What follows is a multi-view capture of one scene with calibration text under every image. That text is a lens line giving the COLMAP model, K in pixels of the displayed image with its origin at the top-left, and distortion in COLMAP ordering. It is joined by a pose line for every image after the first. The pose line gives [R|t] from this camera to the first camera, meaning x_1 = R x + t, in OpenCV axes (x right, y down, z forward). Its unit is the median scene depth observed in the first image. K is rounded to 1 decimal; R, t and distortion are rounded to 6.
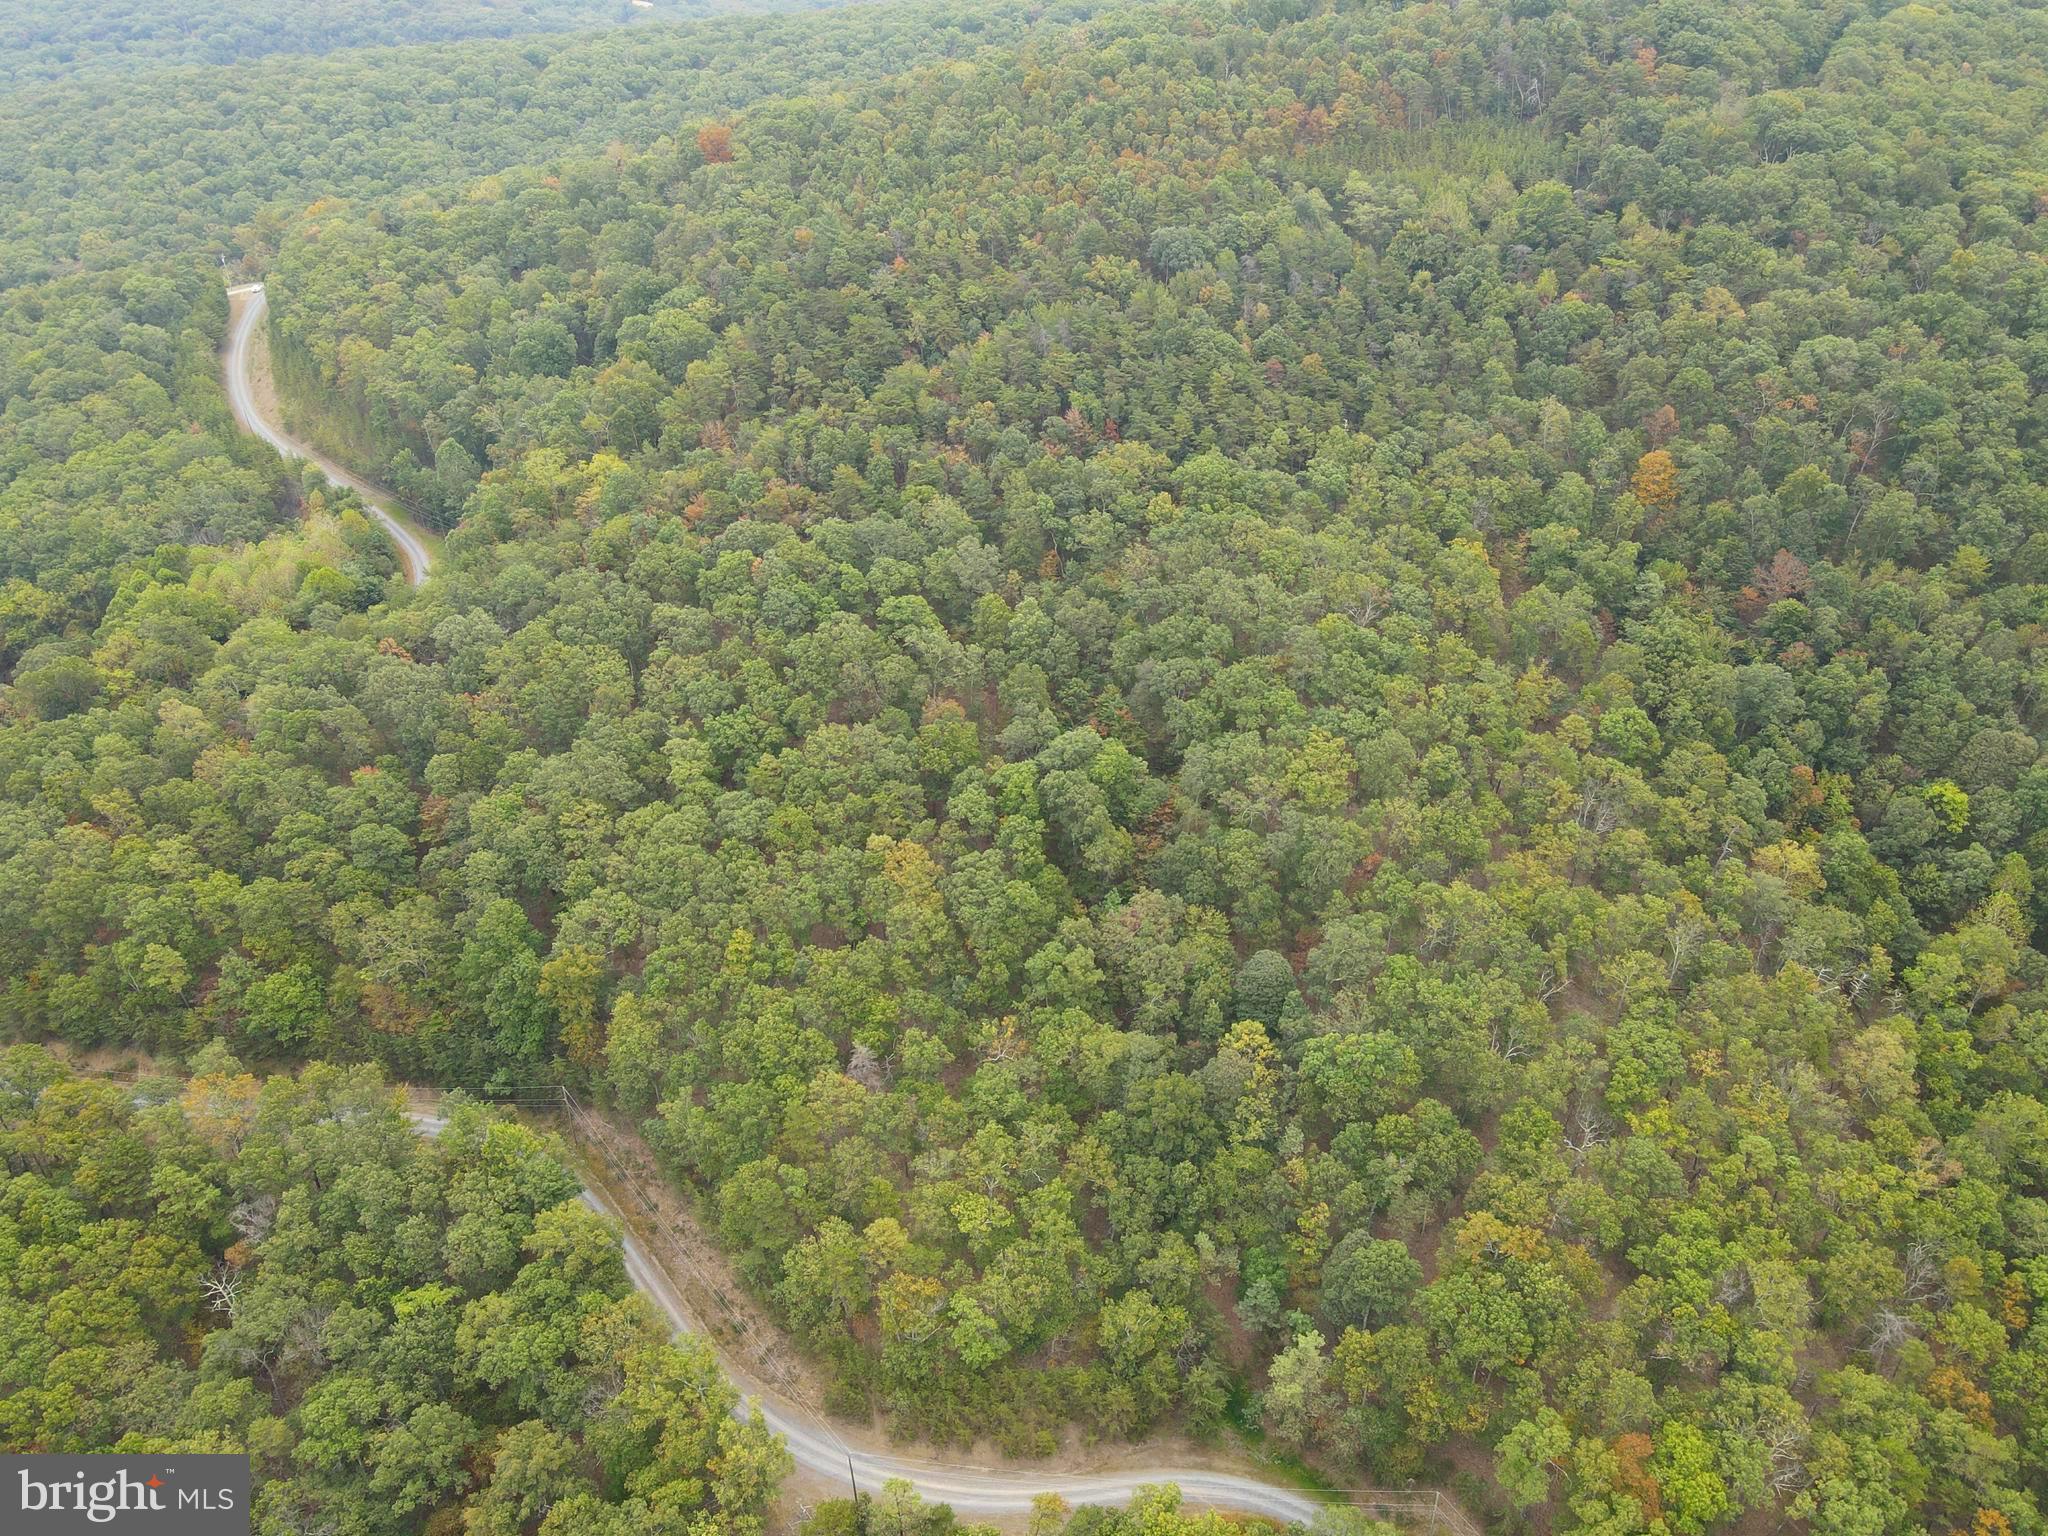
lens RADIAL K [[1499.7, 0, 1022.9], [0, 1499.7, 765.2], [0, 0, 1]] dist [-0.004422, 0.035000]
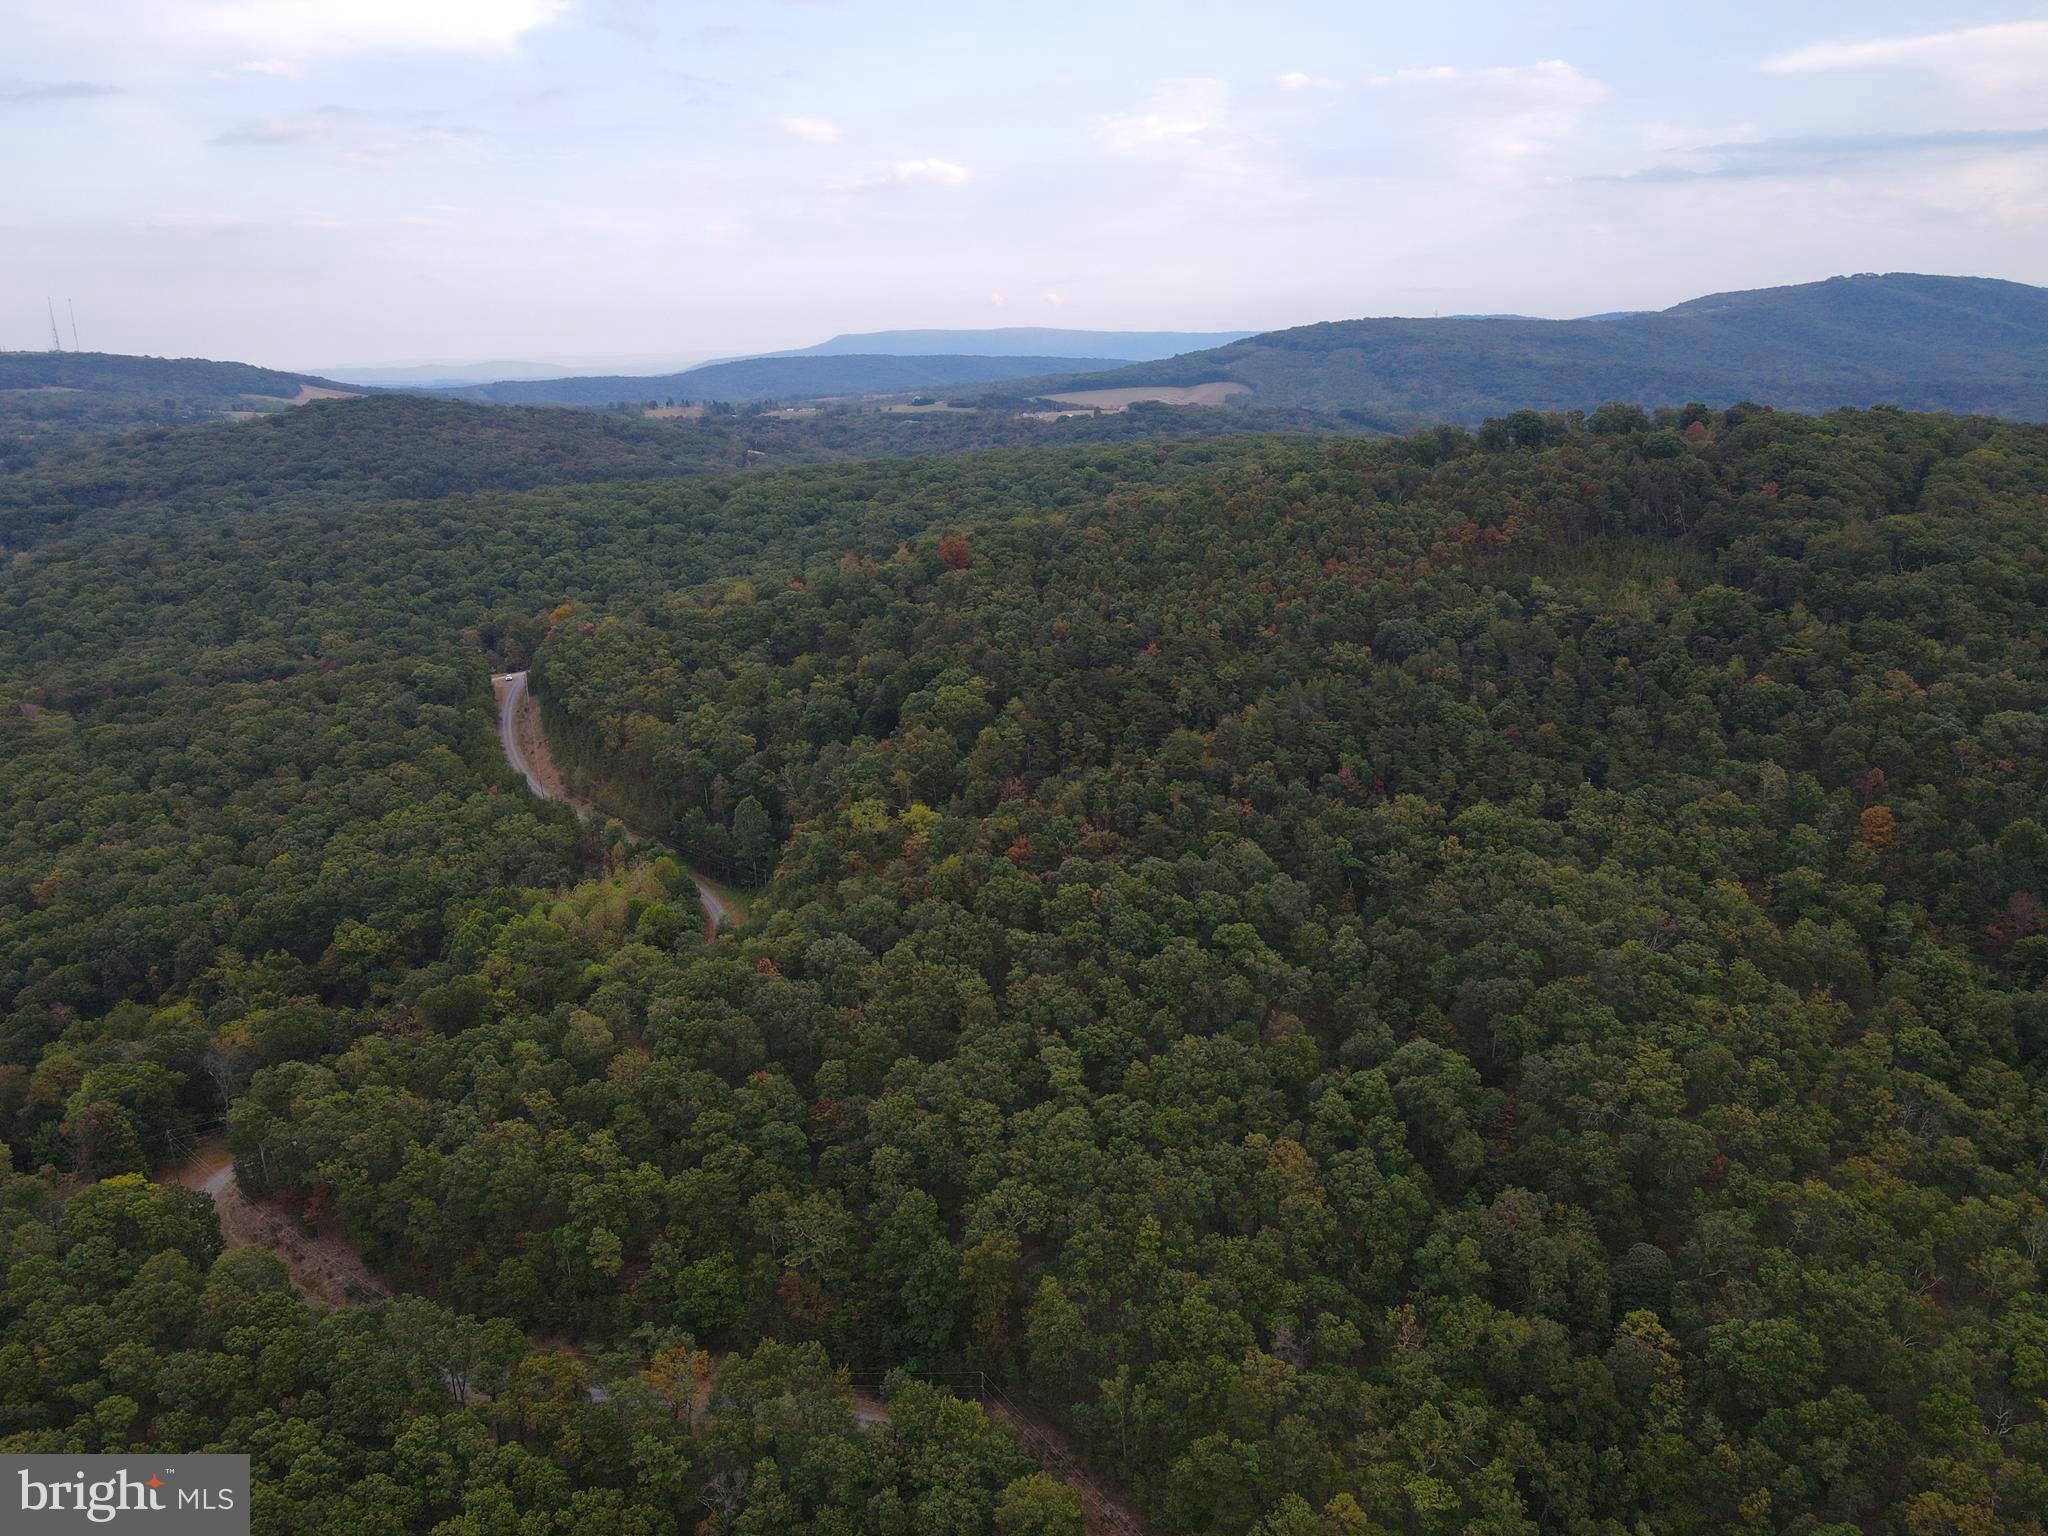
lens RADIAL K [[1499.7, 0, 1022.9], [0, 1499.7, 765.2], [0, 0, 1]] dist [-0.004422, 0.035000]
pose [[0.999940, 0.005976, -0.009149, -0.225656], [-0.008173, 0.964720, -0.263151, 0.067194], [0.007254, 0.263210, 0.964711, -0.099390]]
